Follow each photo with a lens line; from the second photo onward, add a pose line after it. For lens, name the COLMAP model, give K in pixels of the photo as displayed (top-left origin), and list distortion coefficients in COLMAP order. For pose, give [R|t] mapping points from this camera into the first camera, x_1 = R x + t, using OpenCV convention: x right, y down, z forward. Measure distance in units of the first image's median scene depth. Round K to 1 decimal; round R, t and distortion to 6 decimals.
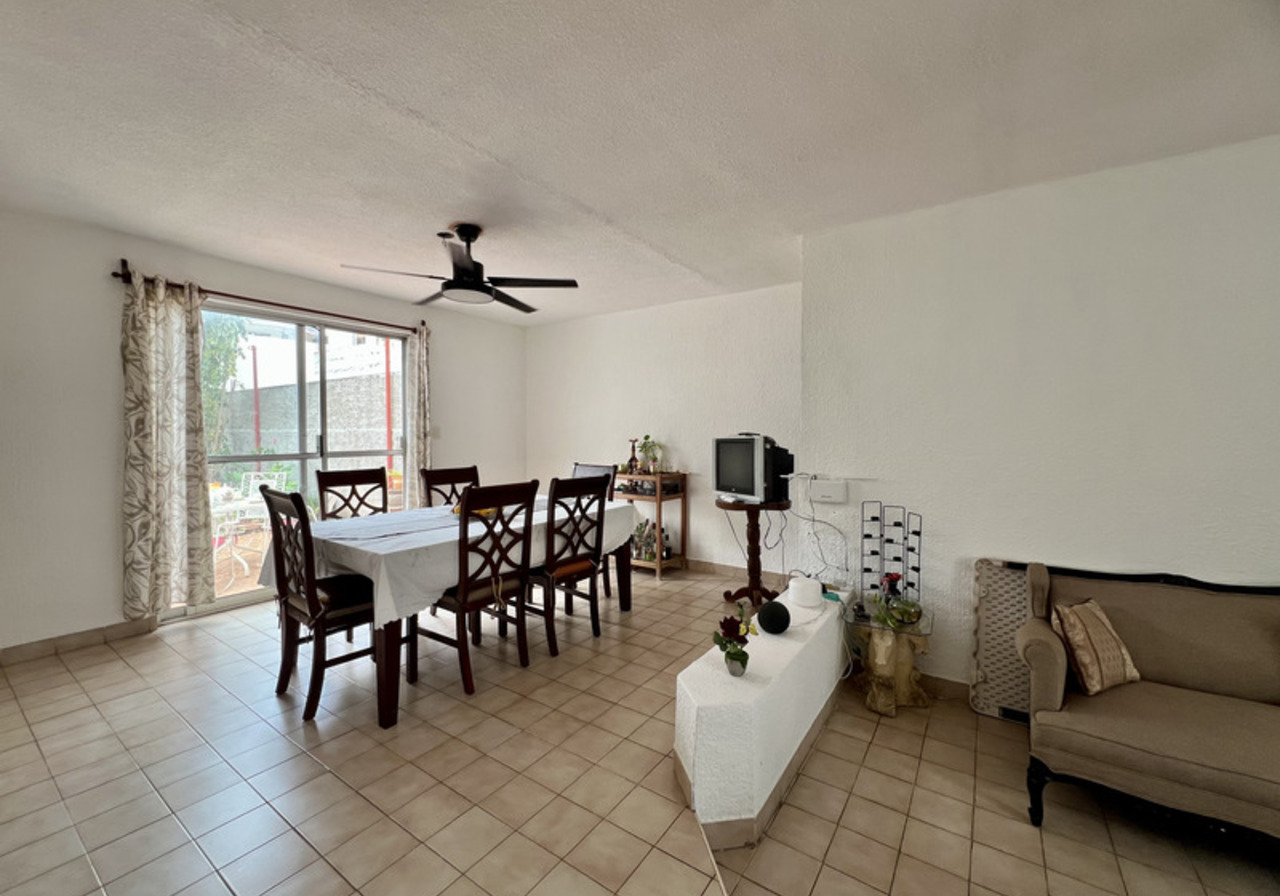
lens RADIAL K [[510.3, 0, 637.2], [0, 510.3, 448.0], [0, 0, 1]] dist [0.002713, -0.000973]
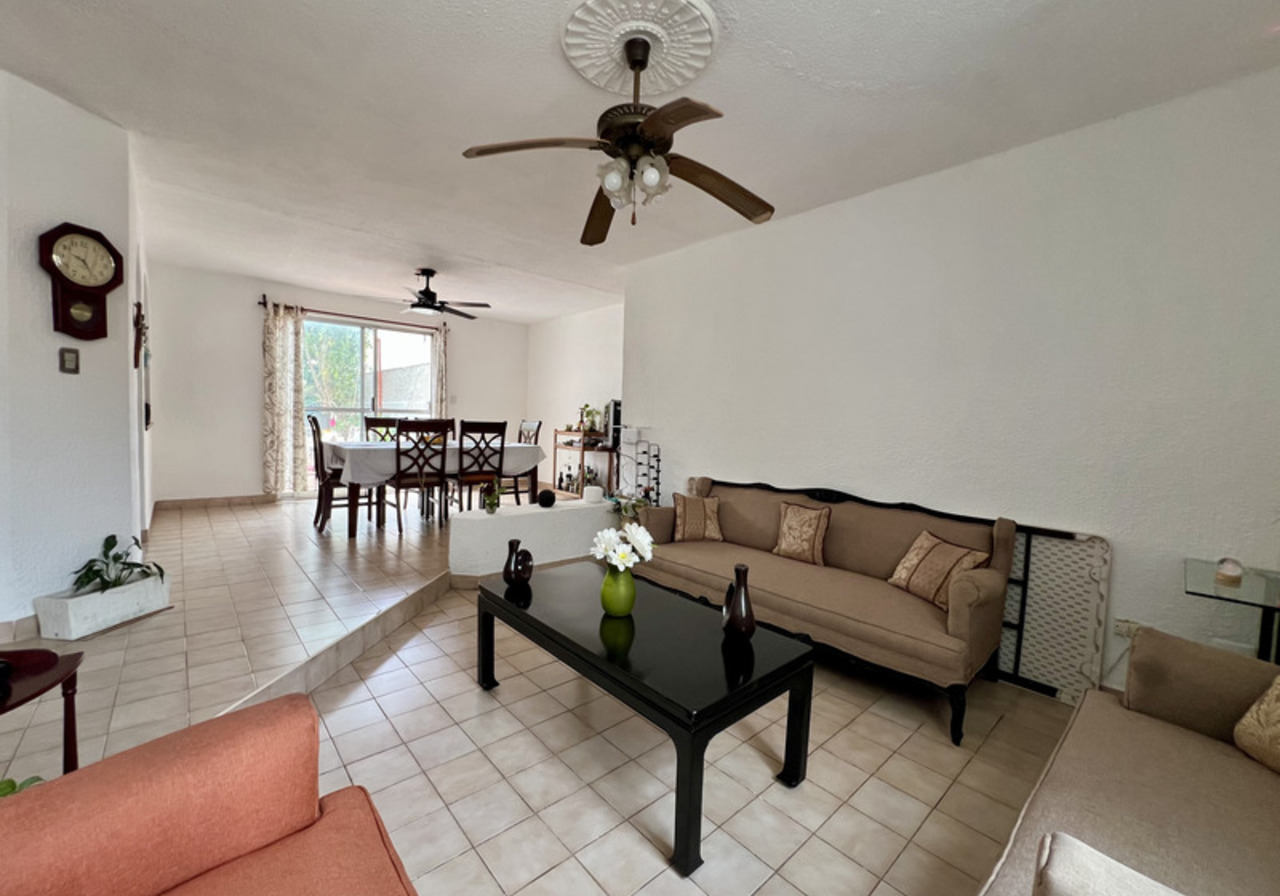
lens RADIAL K [[512.3, 0, 637.7], [0, 512.3, 449.2], [0, 0, 1]] dist [-0.000606, -0.000126]
pose [[0.971571, 0.043961, -0.232631, 0.782316], [-0.037877, 0.998815, 0.030559, 0.078930], [0.233699, -0.020878, 0.972085, -0.500047]]
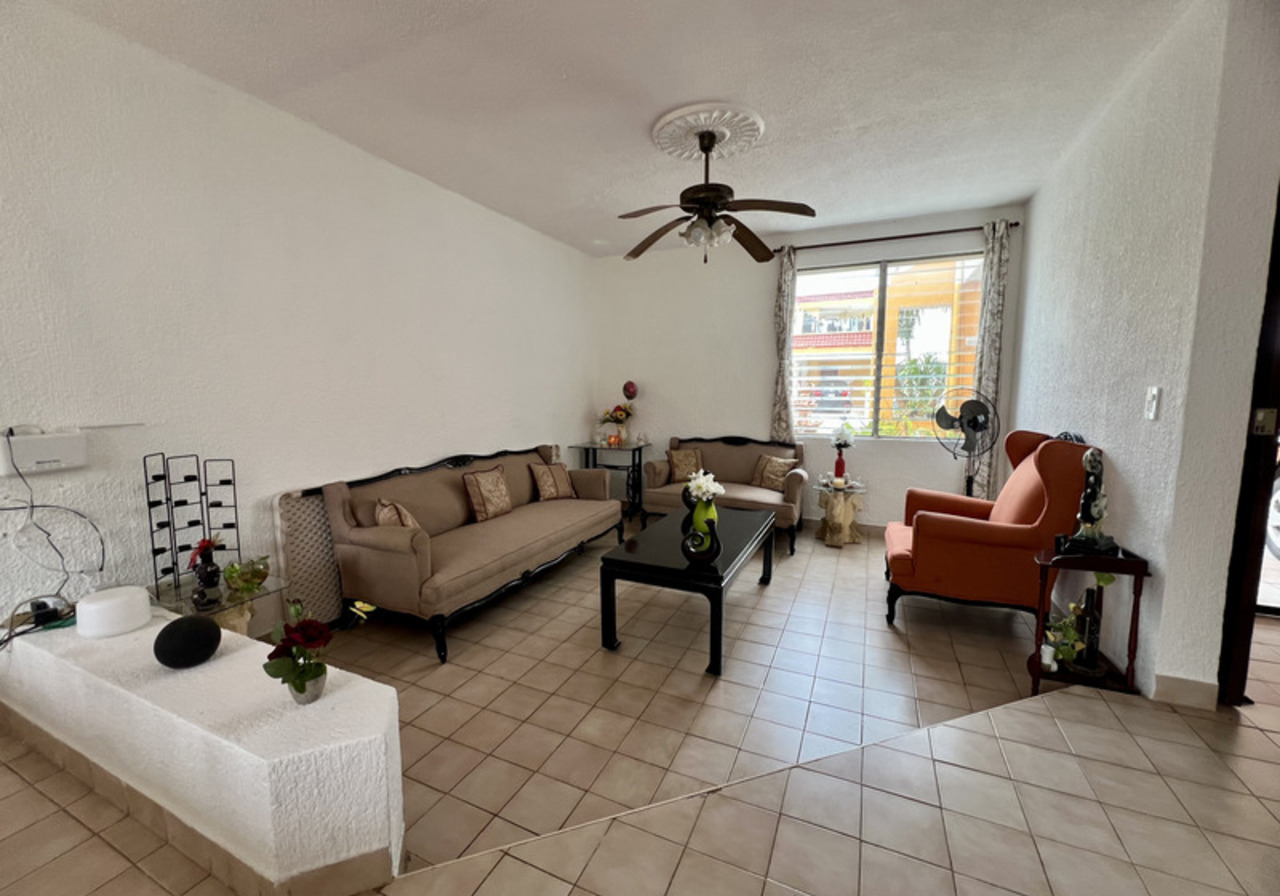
lens RADIAL K [[510.3, 0, 638.7], [0, 510.3, 445.5], [0, 0, 1]] dist [0.002713, -0.000973]
pose [[-0.170724, -0.109110, 0.979259, -0.332724], [0.035580, 0.992519, 0.116790, 0.033203], [-0.984676, 0.054781, -0.165565, 0.442404]]
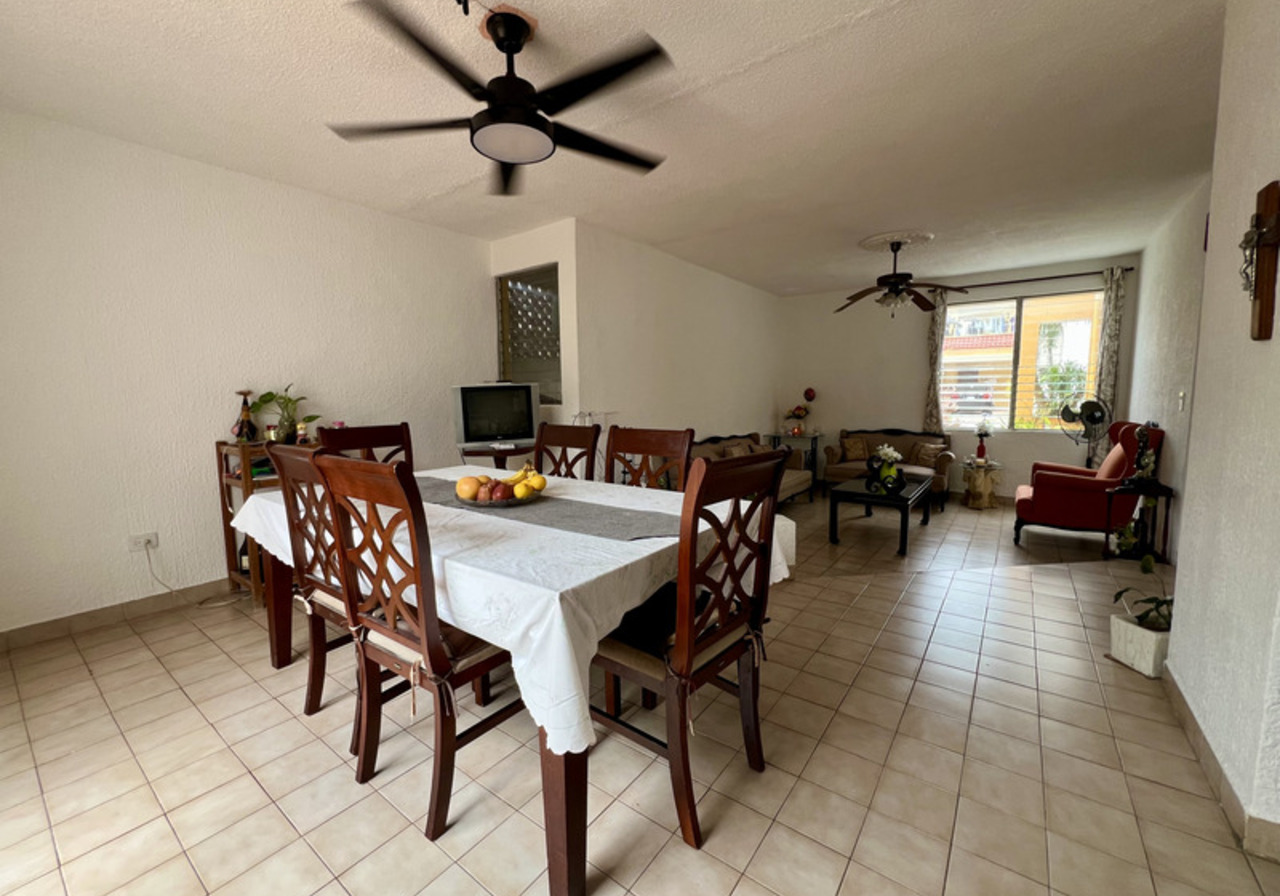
lens RADIAL K [[512.3, 0, 639.3], [0, 512.3, 445.7], [0, 0, 1]] dist [-0.000606, -0.000126]
pose [[0.039662, -0.102425, 0.993950, -1.019683], [0.041943, 0.994026, 0.100759, 0.011095], [-0.998332, 0.037693, 0.043721, 0.866023]]
